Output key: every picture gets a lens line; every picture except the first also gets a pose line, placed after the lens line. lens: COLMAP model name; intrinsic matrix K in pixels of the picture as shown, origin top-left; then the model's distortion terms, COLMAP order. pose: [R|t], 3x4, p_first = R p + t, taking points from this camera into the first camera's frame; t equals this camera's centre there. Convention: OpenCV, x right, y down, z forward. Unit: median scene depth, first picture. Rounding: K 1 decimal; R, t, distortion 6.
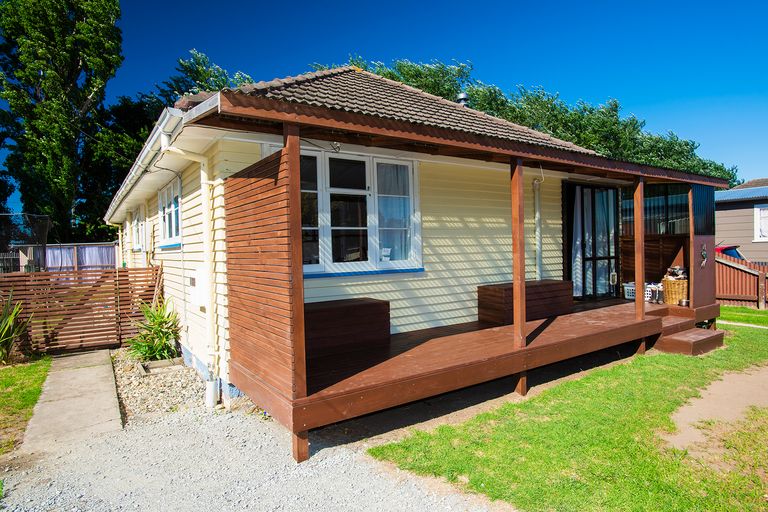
lens RADIAL K [[447.5, 0, 384.0], [0, 447.5, 256.0], [0, 0, 1]] dist [-0.001123, 0.000148]
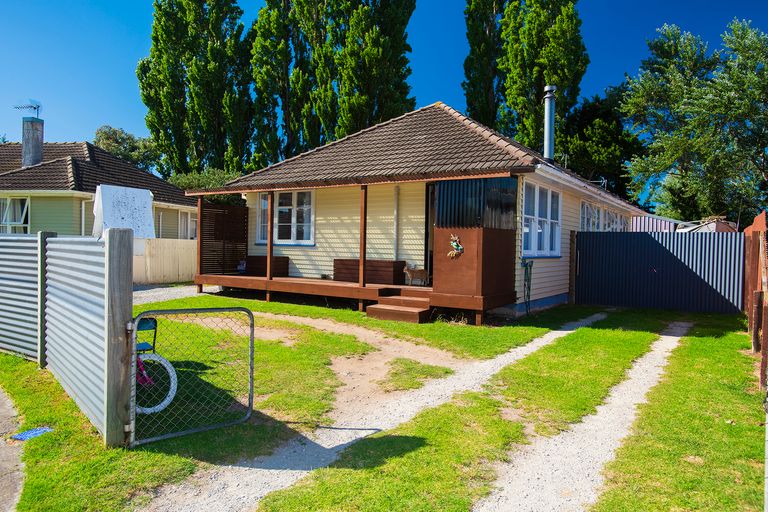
lens RADIAL K [[518.9, 0, 384.0], [0, 518.9, 256.0], [0, 0, 1]] dist [0.000135, -0.000023]
pose [[0.371275, 0.053981, -0.926952, 2.215587], [-0.039425, 0.998325, 0.042347, -0.030183], [0.927685, 0.020823, 0.372782, 0.458210]]
